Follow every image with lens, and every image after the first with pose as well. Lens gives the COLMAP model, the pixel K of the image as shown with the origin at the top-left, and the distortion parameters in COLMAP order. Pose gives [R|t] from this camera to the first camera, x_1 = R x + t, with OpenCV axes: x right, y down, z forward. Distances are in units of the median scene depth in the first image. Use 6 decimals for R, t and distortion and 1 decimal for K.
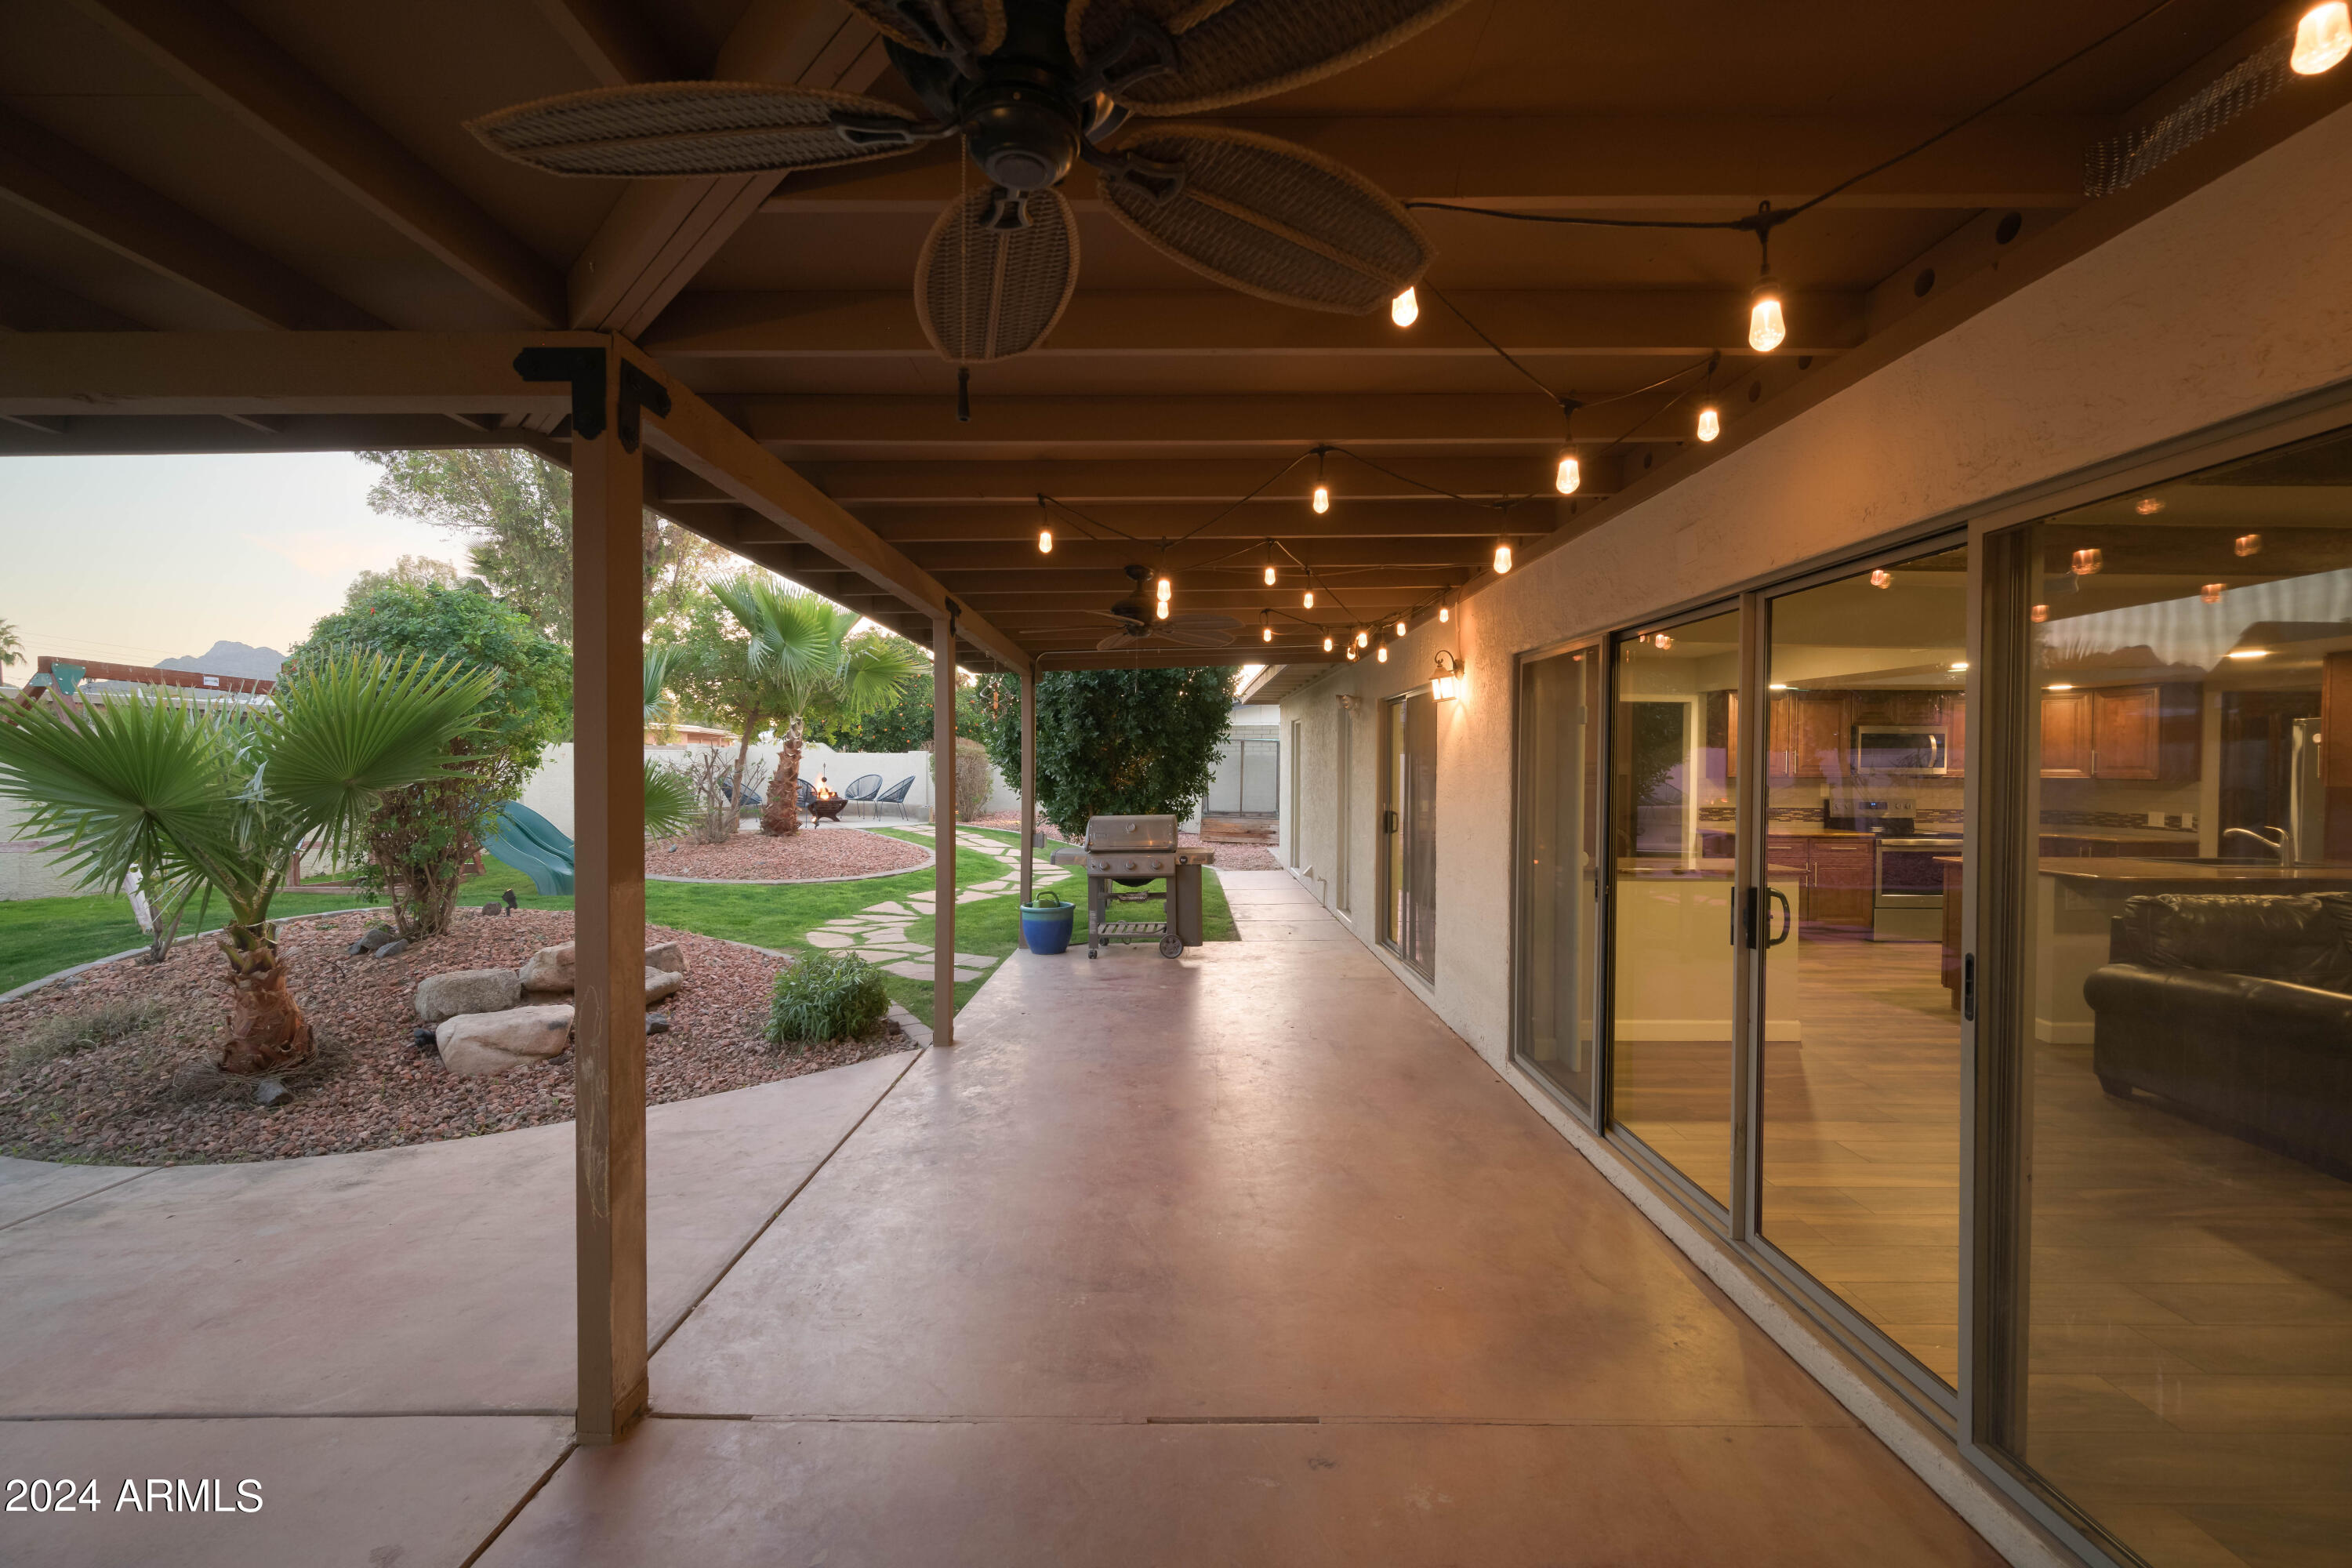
lens RADIAL K [[963.0, 0, 1175.0], [0, 963.0, 776.0], [0, 0, 1]] dist [0.000478, 0.000033]
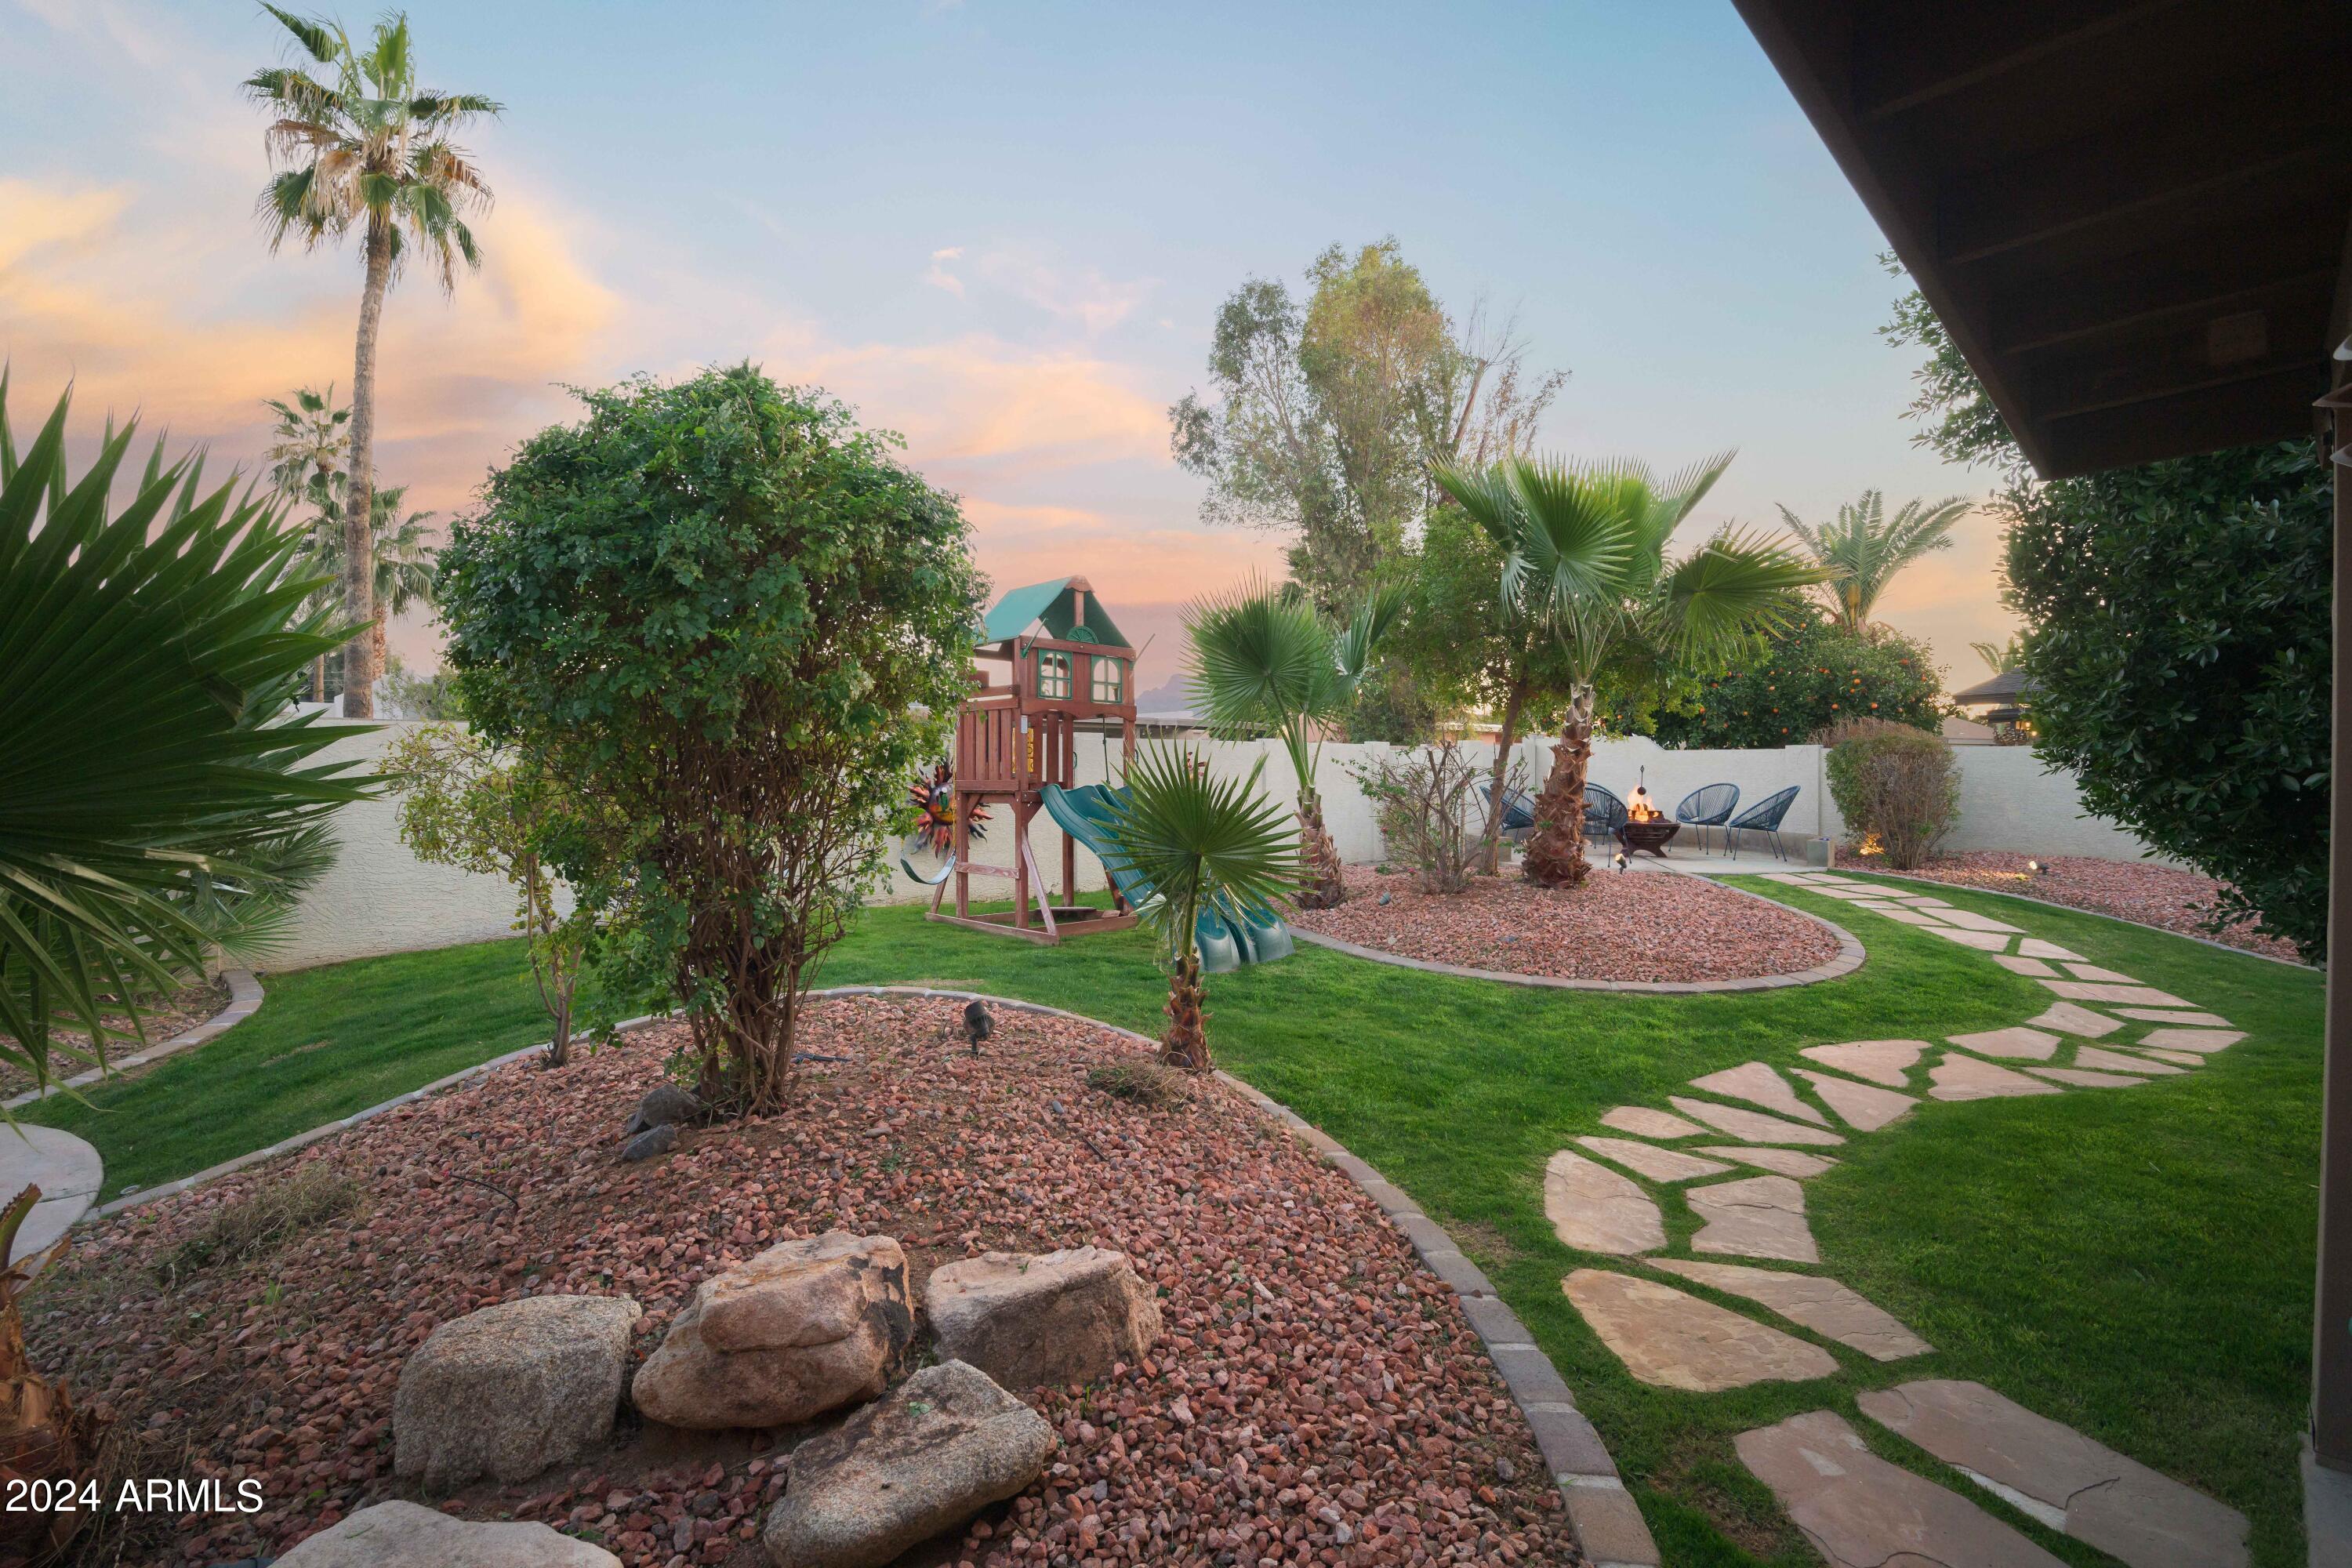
lens RADIAL K [[1089.7, 0, 1176.5], [0, 1089.7, 779.2], [0, 0, 1]] dist [0.003334, 0.000271]
pose [[0.717729, 0.000069, -0.696323, -0.090388], [-0.002712, 0.999993, -0.002695, -0.001339], [0.696318, 0.003823, 0.717724, 0.294329]]
